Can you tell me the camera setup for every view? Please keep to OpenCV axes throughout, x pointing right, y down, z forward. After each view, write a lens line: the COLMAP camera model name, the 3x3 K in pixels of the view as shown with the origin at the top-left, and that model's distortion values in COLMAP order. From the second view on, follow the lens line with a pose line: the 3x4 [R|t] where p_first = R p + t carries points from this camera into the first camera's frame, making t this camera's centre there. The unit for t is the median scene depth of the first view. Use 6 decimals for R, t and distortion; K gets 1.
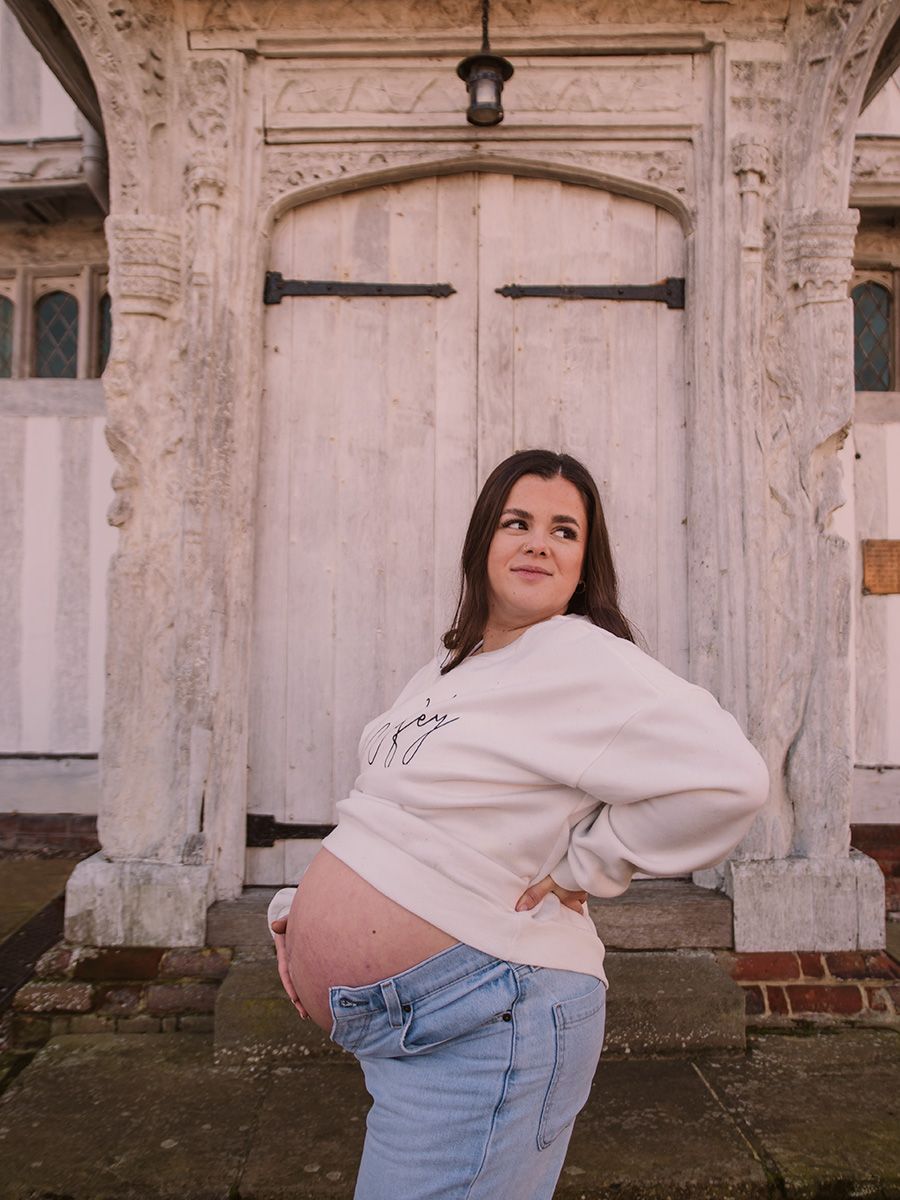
lens RADIAL K [[840.9, 0, 457.4], [0, 840.9, 600.2], [0, 0, 1]] dist [-0.008486, 0.006529]
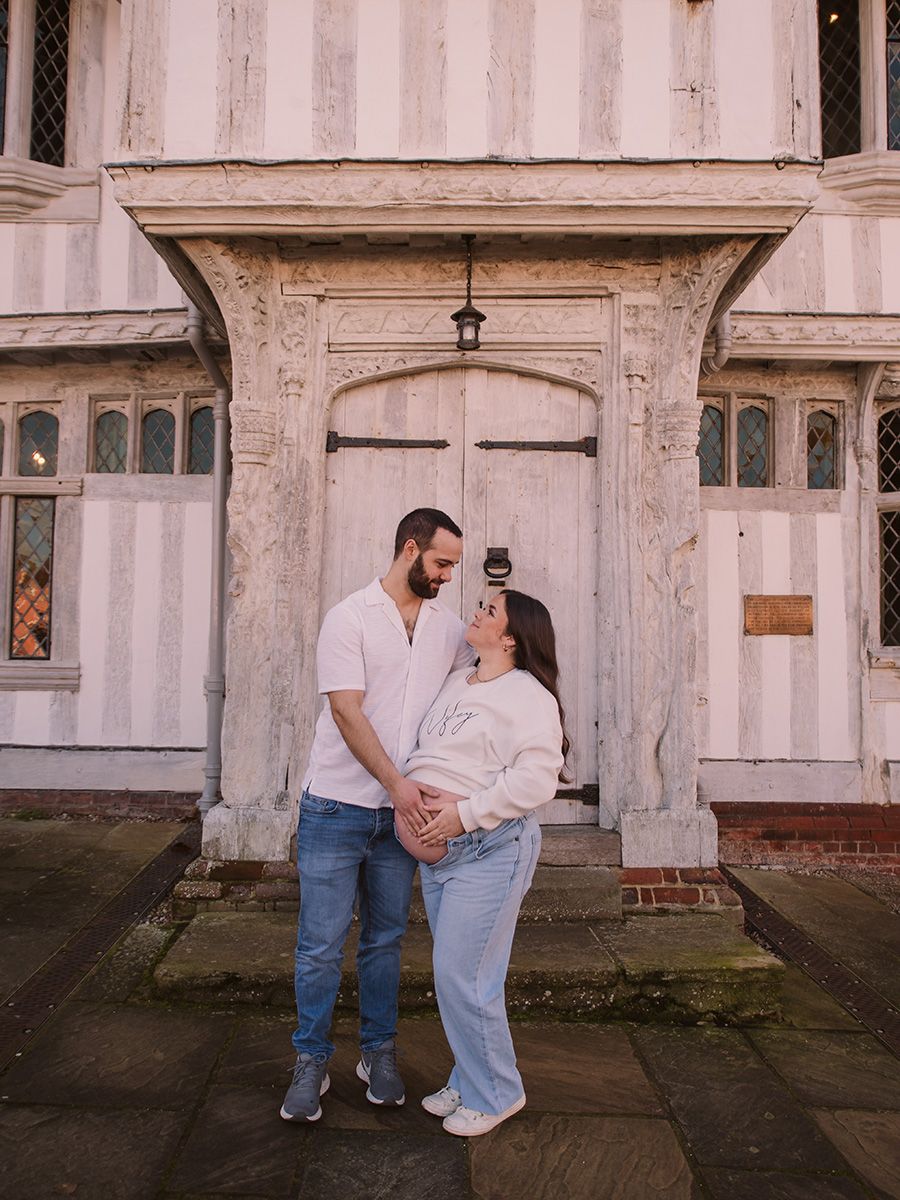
lens RADIAL K [[851.3, 0, 450.0], [0, 851.3, 600.0], [0, 0, 1]] dist [-0.022504, 0.008060]
pose [[0.999977, 0.006595, -0.001322, 0.003193], [-0.006618, 0.999808, -0.018439, -0.053593], [0.001201, 0.018447, 0.999829, -0.595985]]
